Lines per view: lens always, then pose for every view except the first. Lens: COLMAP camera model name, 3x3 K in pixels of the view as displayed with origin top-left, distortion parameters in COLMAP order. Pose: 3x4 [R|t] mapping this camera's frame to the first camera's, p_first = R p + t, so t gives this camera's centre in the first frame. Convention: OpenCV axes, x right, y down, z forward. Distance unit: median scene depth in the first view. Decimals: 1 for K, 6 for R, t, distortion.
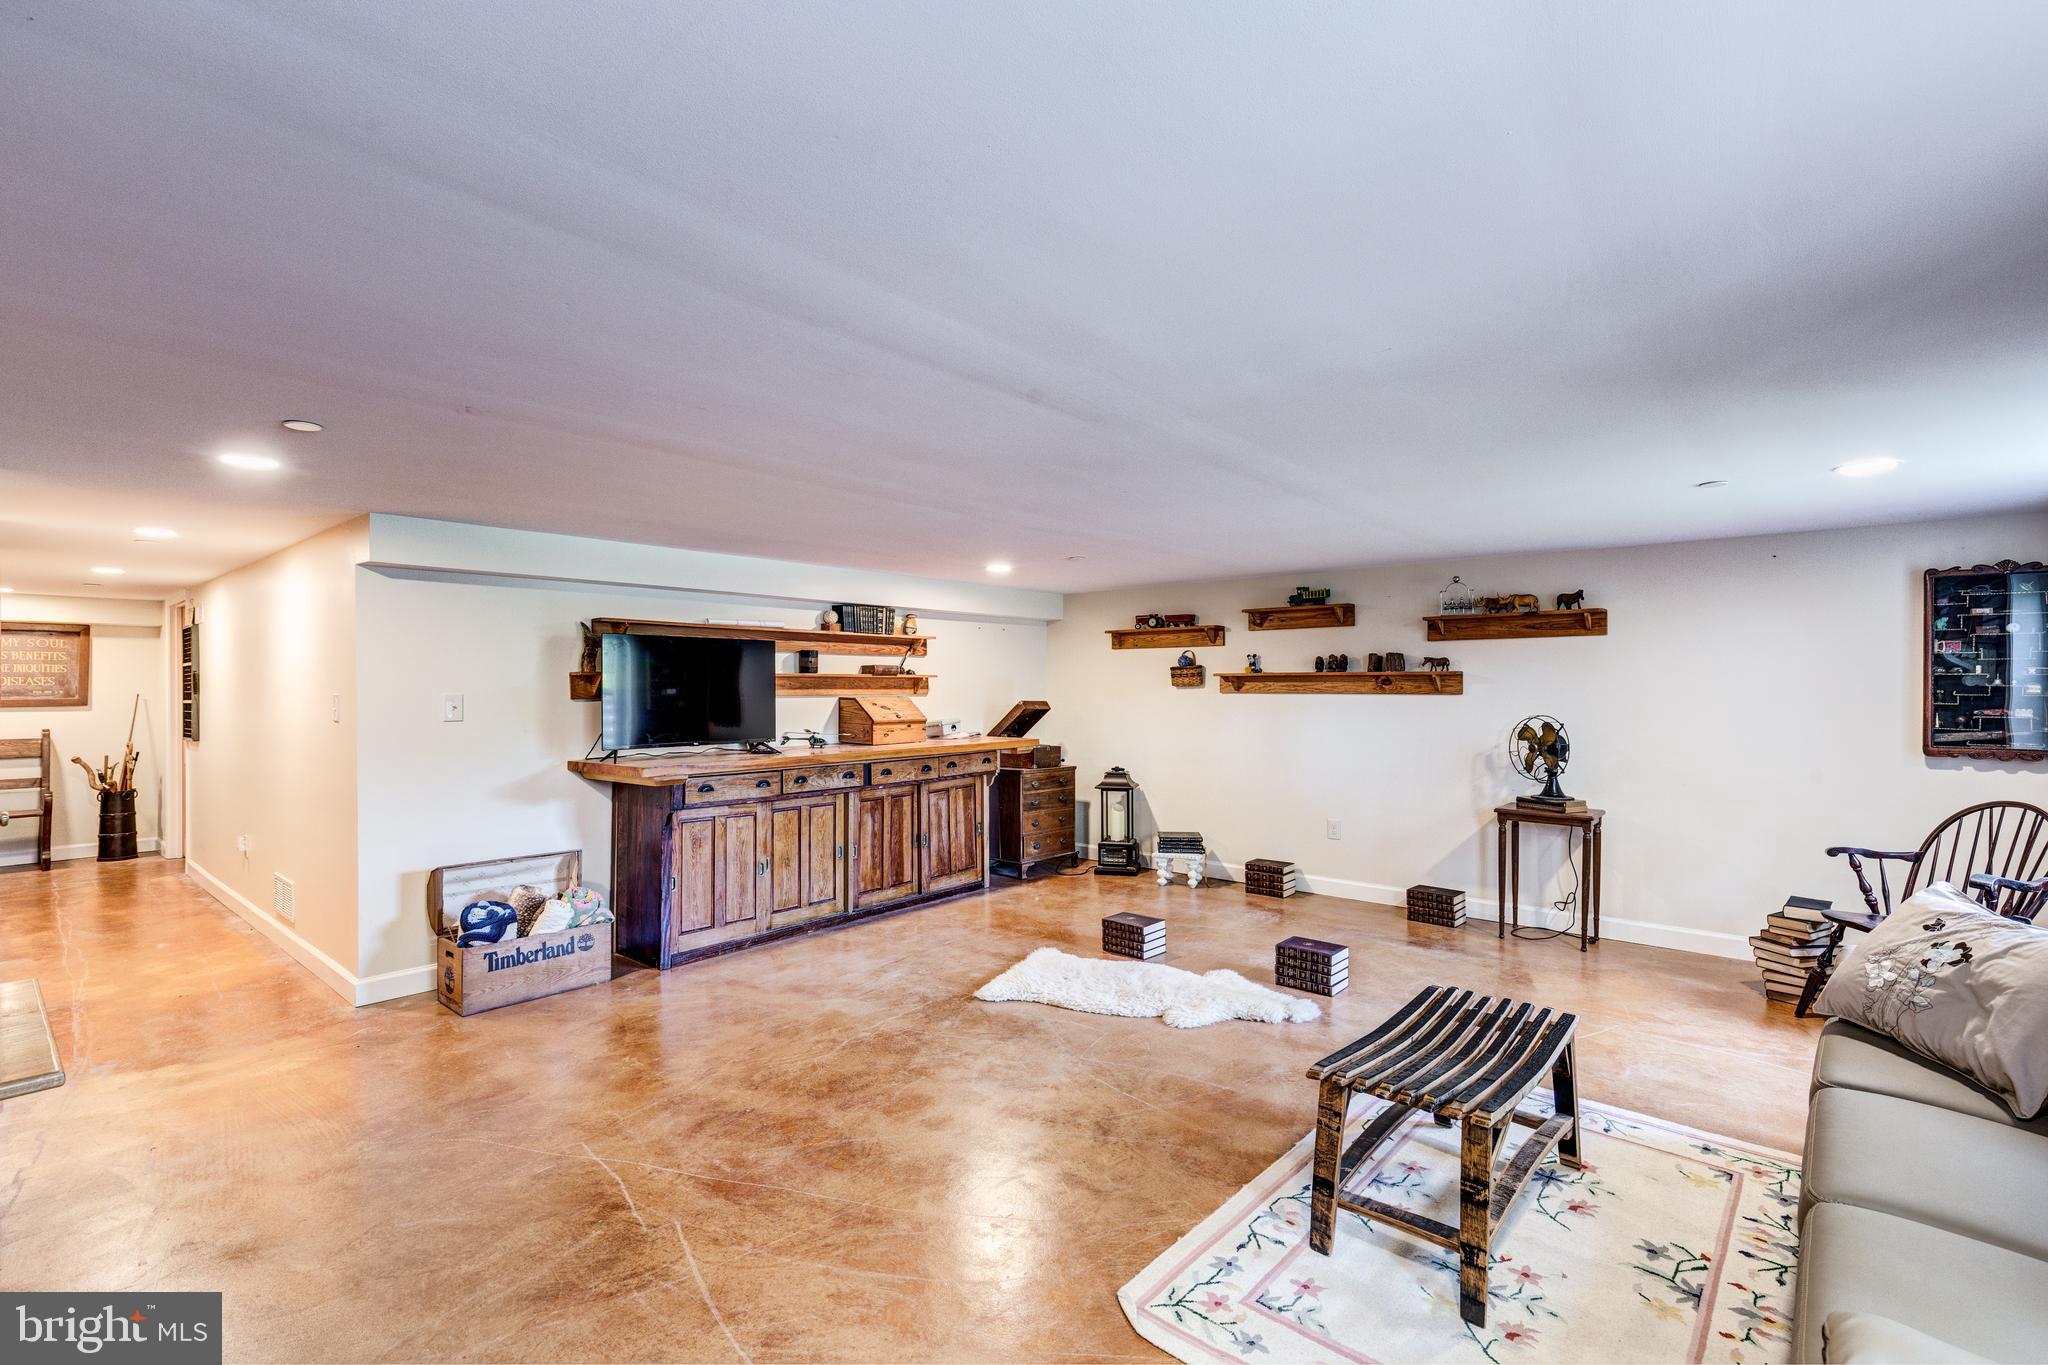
lens RADIAL K [[931.2, 0, 1039.4], [0, 931.2, 687.1], [0, 0, 1]] dist [-0.000872, -0.000052]
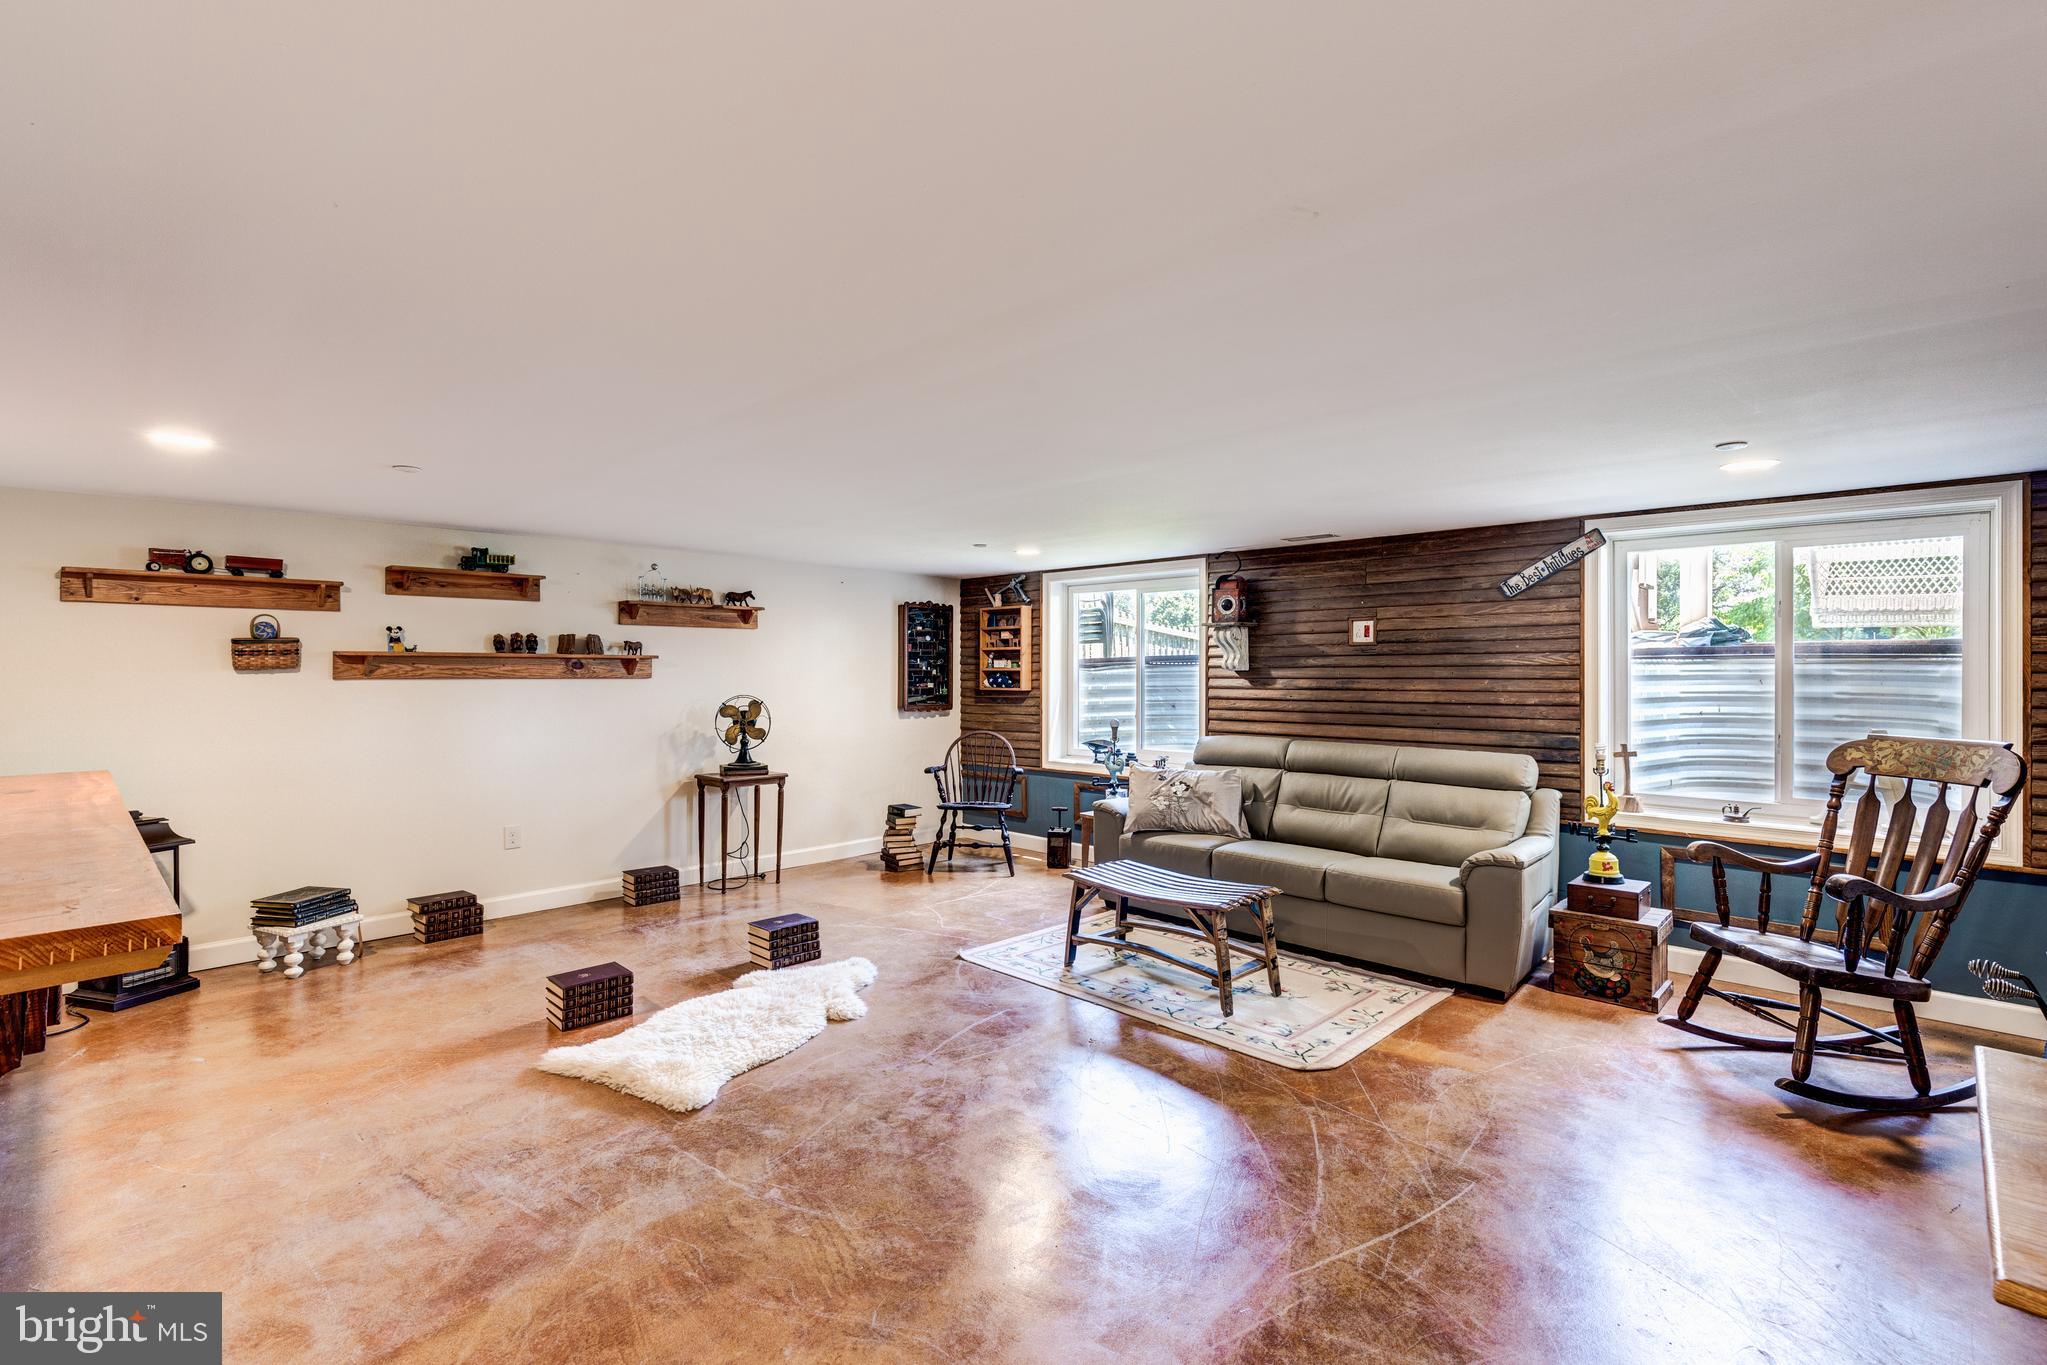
lens RADIAL K [[930.8, 0, 1033.8], [0, 930.8, 671.0], [0, 0, 1]] dist [-0.000872, -0.000052]
pose [[0.055181, 0.000066, 0.998476, -0.521597], [0.000466, 1.000000, -0.000092, 0.000516], [-0.998476, 0.000470, 0.055181, 0.483945]]
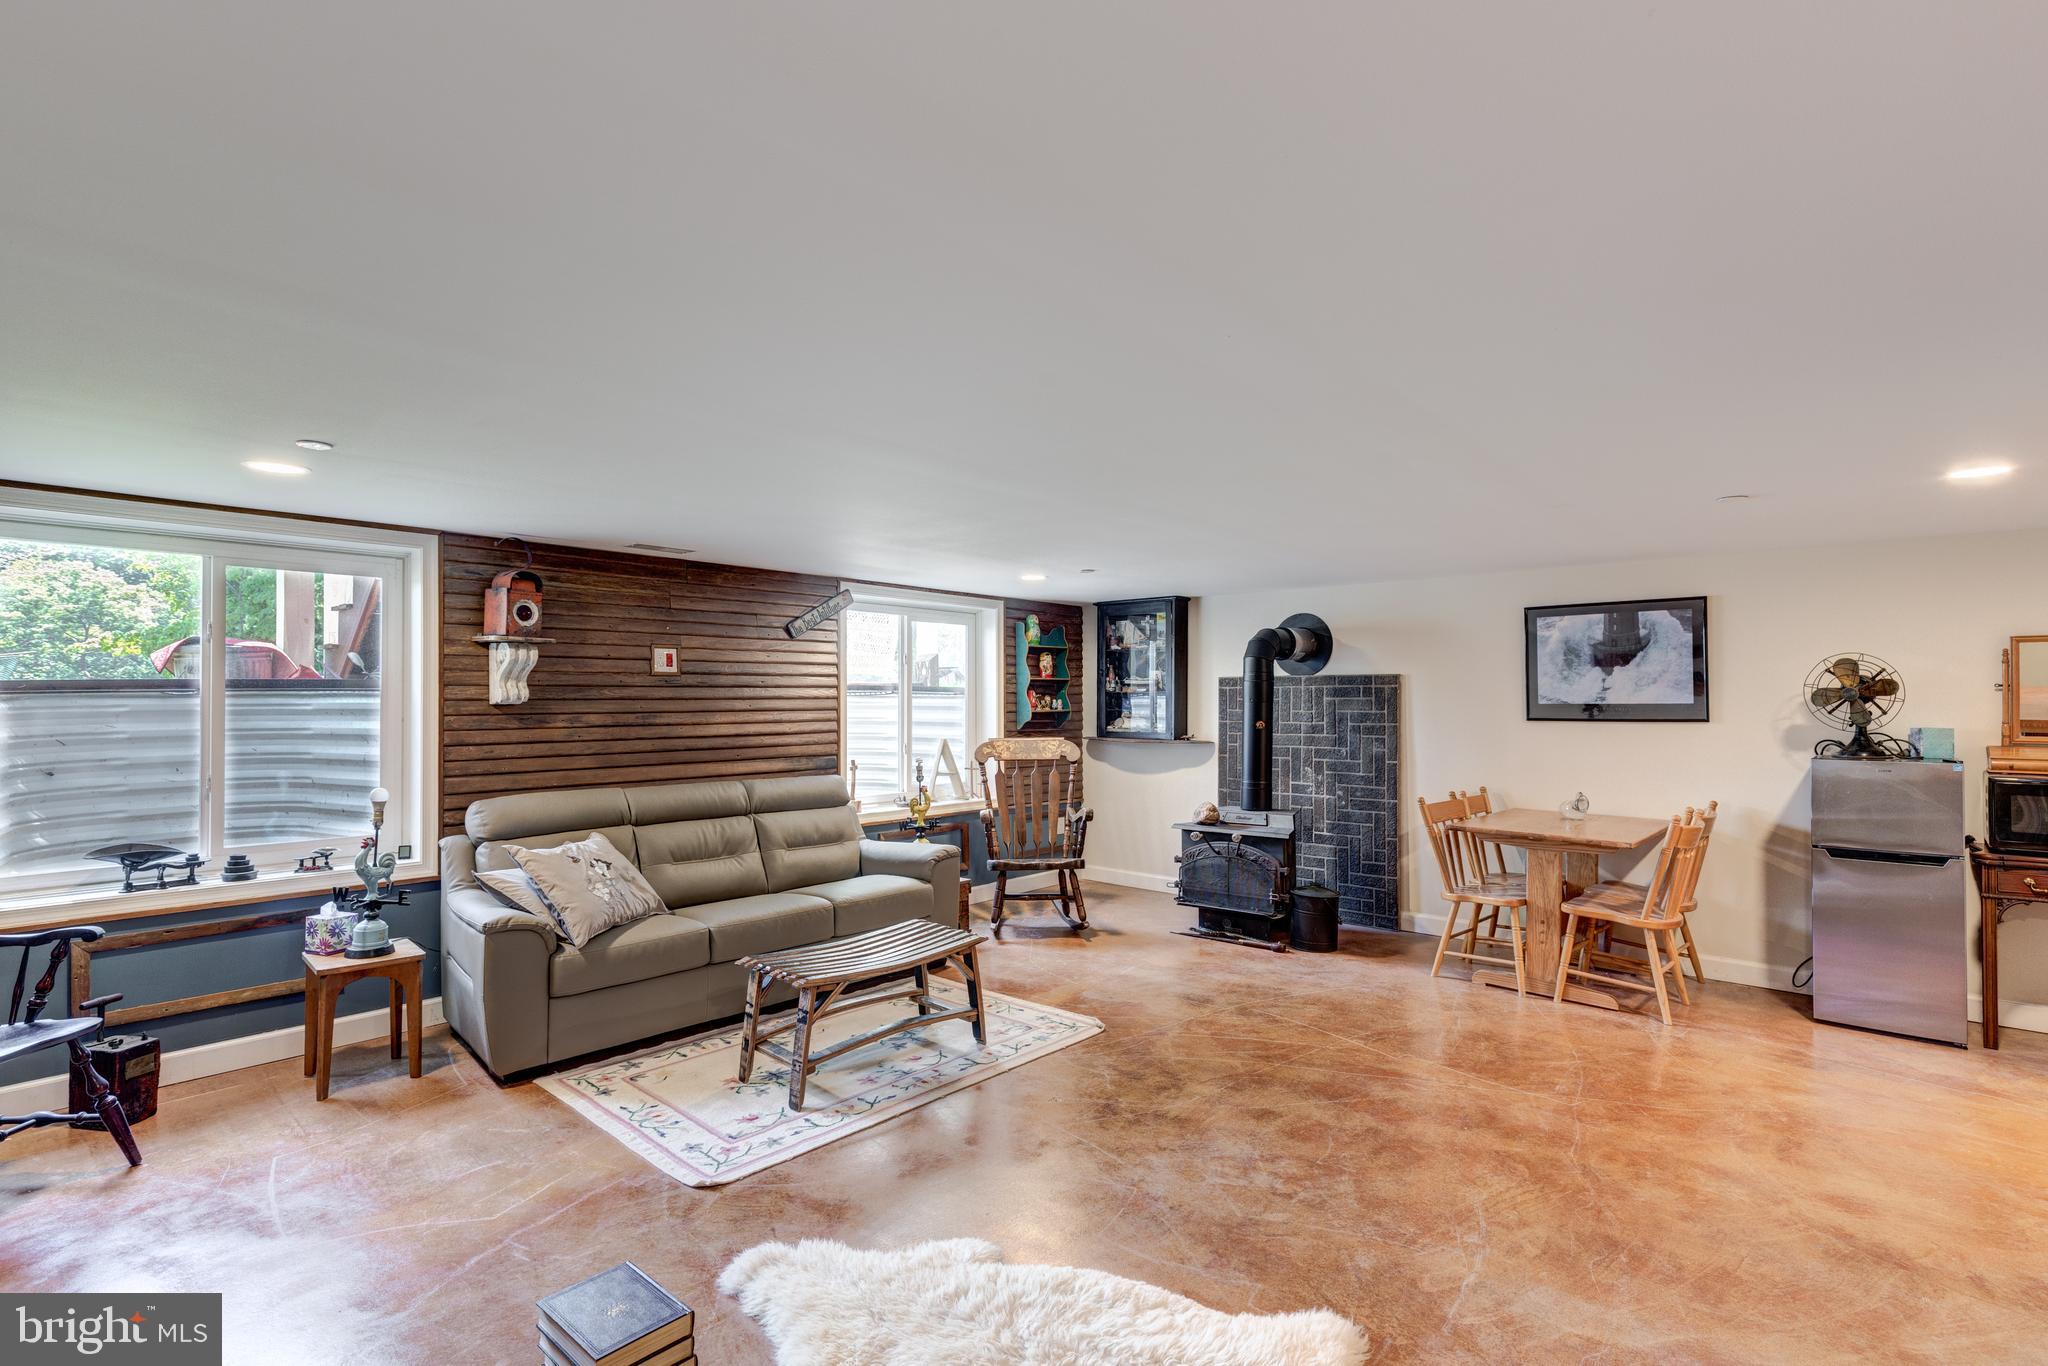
lens RADIAL K [[931.2, 0, 1043.9], [0, 931.2, 696.4], [0, 0, 1]] dist [-0.000872, -0.000052]
pose [[-0.999709, 0.002411, 0.024005, 0.057545], [0.002239, 0.999972, -0.007160, 0.000394], [-0.024022, -0.007104, -0.999686, 1.028388]]
